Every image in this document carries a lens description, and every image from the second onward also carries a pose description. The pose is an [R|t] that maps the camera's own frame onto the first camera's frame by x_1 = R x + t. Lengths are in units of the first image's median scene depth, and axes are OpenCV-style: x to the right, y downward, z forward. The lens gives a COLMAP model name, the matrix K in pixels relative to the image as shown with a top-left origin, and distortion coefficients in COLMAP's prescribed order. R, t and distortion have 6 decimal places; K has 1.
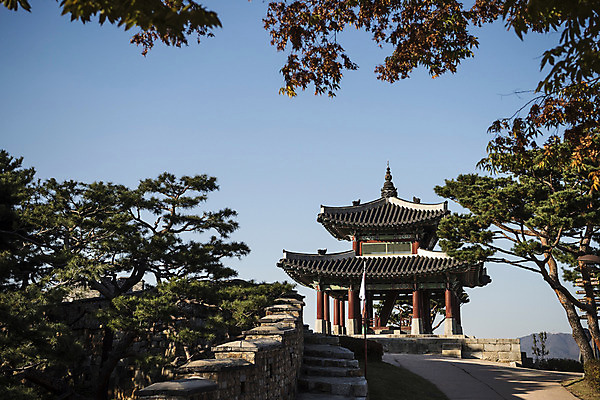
lens RADIAL K [[826.9, 0, 300.0], [0, 826.9, 200.0], [0, 0, 1]] dist [0.036993, -0.010554]
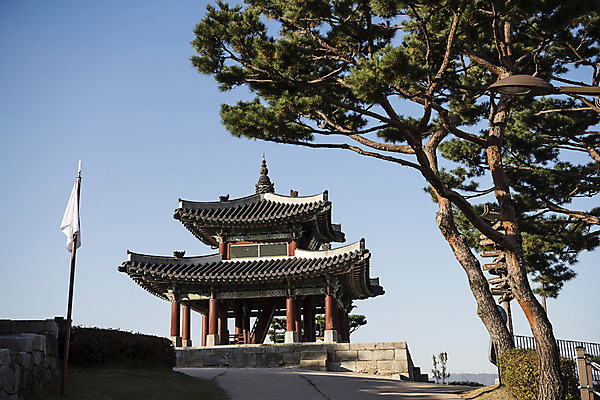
lens RADIAL K [[826.9, 0, 300.0], [0, 826.9, 200.0], [0, 0, 1]] dist [0.036993, -0.010554]
pose [[0.993482, -0.004686, 0.113896, 0.052104], [0.008997, 0.999261, -0.037363, 0.040037], [-0.113637, 0.038144, 0.992790, 0.163474]]
